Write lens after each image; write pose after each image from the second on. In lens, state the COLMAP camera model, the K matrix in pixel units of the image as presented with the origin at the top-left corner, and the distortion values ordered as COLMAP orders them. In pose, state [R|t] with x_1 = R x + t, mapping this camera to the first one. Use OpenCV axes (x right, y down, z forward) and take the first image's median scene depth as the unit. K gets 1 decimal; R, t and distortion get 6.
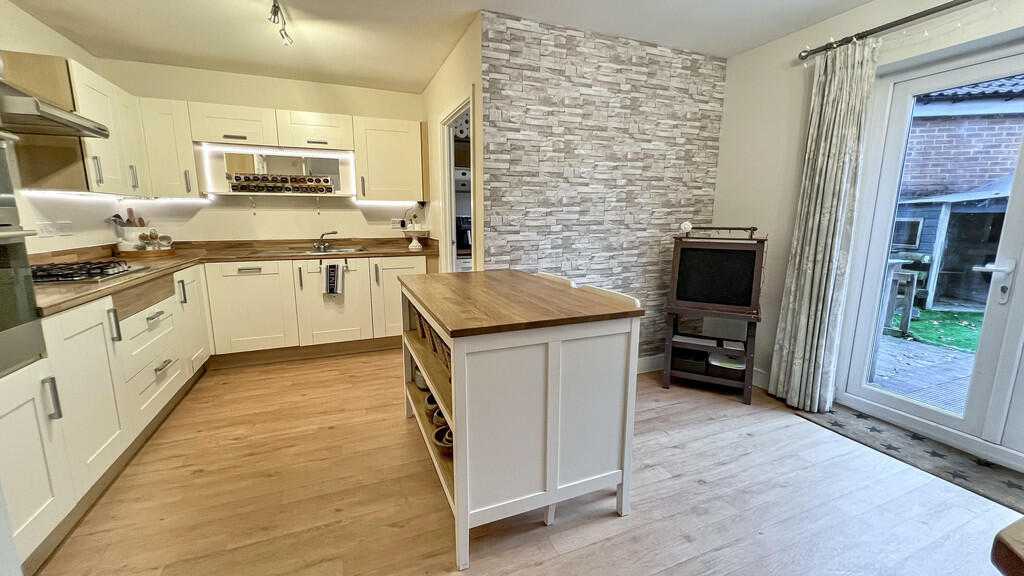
lens RADIAL K [[410.4, 0, 507.8], [0, 410.4, 286.5], [0, 0, 1]] dist [0.004065, 0.000395]
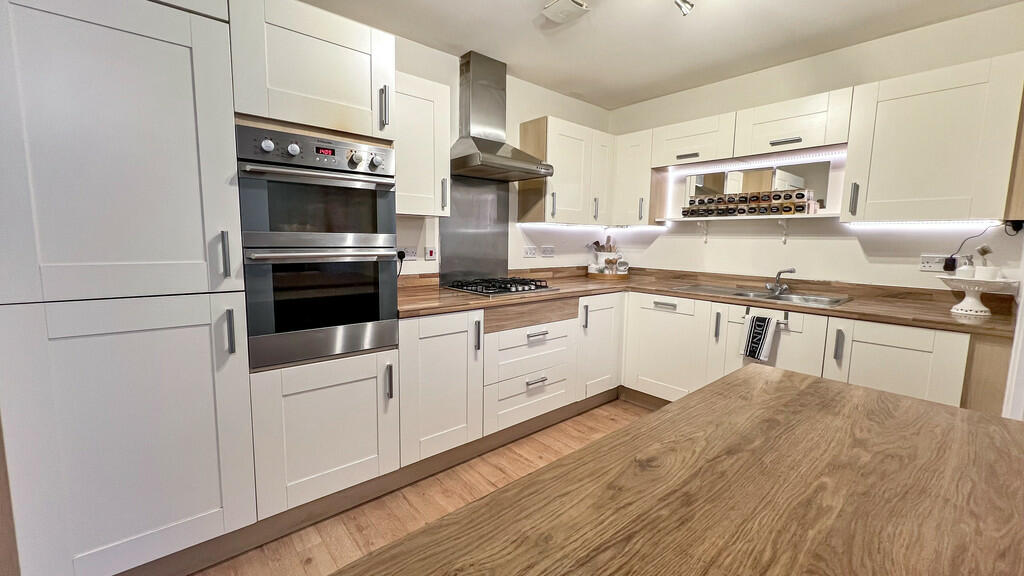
lens RADIAL K [[410.4, 0, 510.9], [0, 410.4, 285.4], [0, 0, 1]] dist [0.004065, 0.000395]
pose [[0.313303, 0.112577, -0.942957, 0.084219], [-0.176314, 0.982581, 0.058726, -0.072932], [0.933142, 0.147857, 0.327694, 0.387569]]
